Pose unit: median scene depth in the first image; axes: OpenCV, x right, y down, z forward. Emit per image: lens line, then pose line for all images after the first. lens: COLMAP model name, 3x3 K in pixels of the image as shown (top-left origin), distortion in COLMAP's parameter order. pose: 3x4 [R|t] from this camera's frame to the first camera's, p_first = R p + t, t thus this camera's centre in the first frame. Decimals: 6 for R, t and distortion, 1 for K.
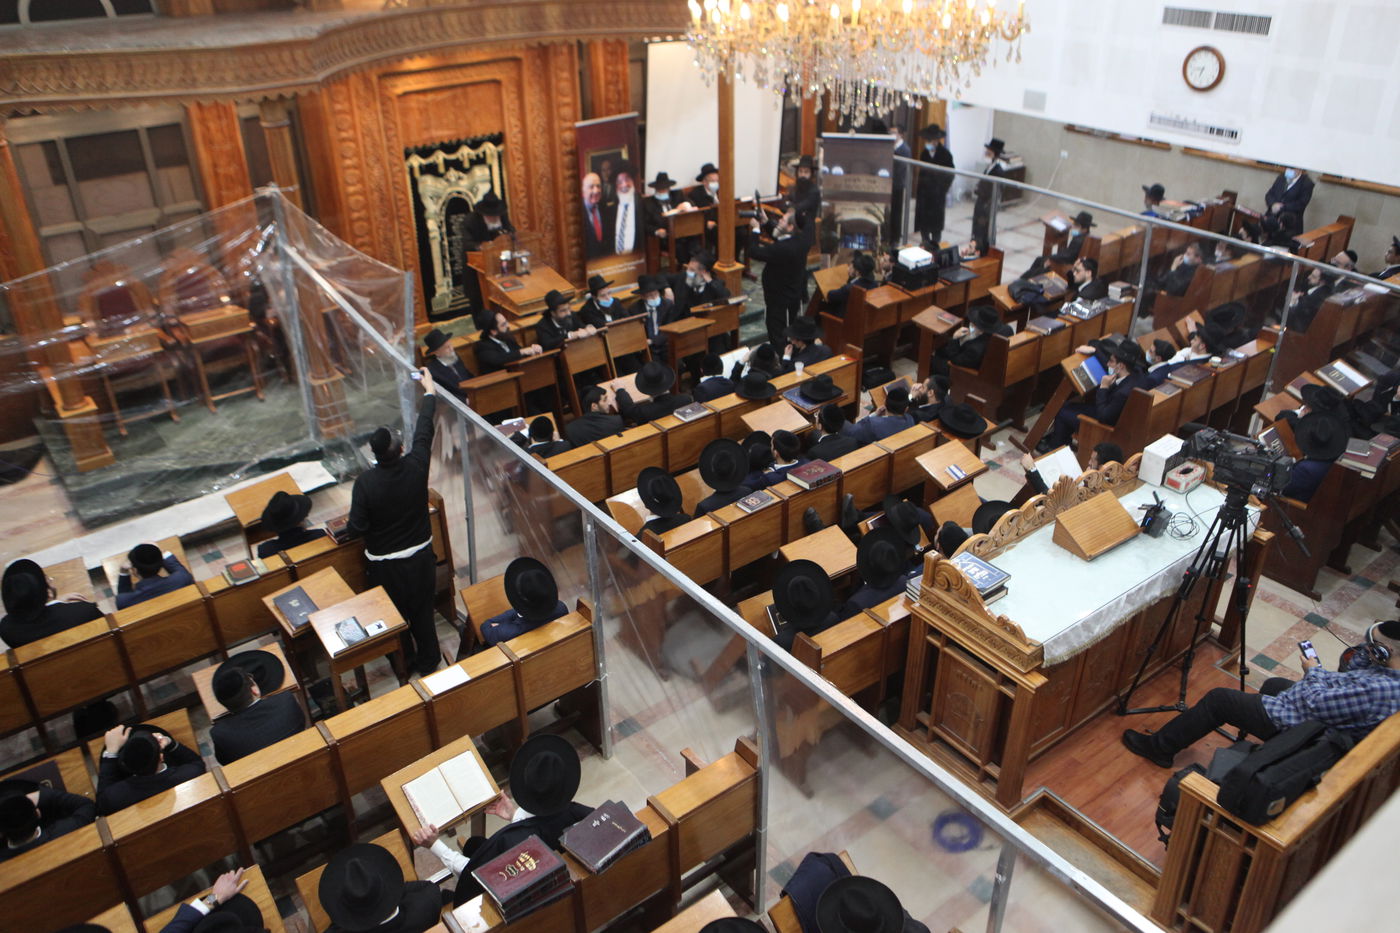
lens RADIAL K [[1099.0, 0, 700.0], [0, 1099.0, 466.5], [0, 0, 1]] dist [-0.091041, 0.099509]
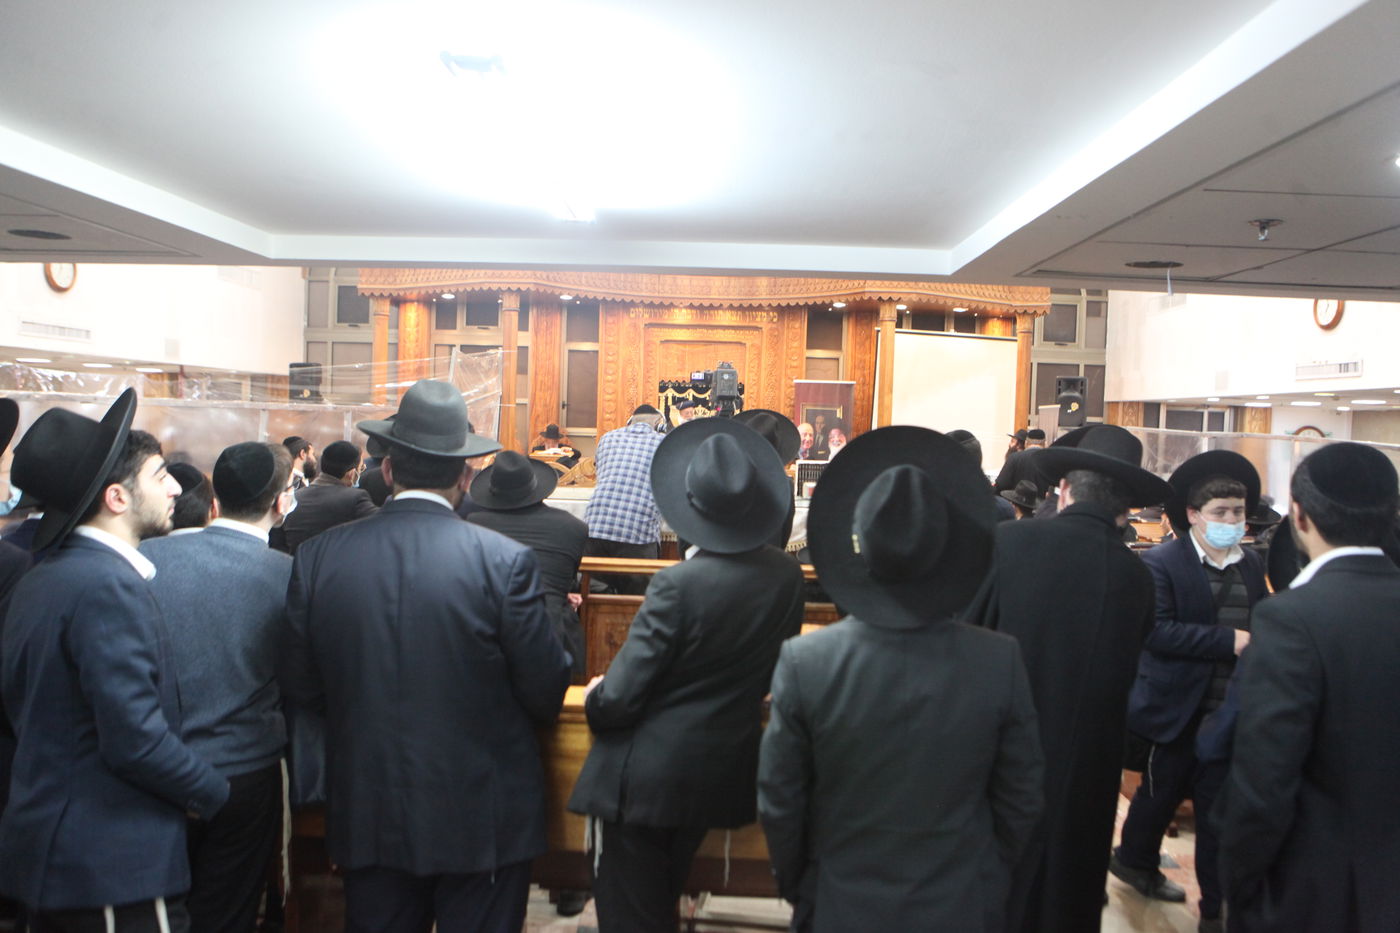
lens RADIAL K [[1018.1, 0, 700.0], [0, 1018.1, 466.5], [0, 0, 1]] dist [-0.099646, 0.081684]
pose [[0.774436, 0.068799, -0.628900, 0.765461], [-0.343496, 0.880513, -0.326662, 0.265714], [0.531280, 0.469004, 0.705533, 0.248091]]
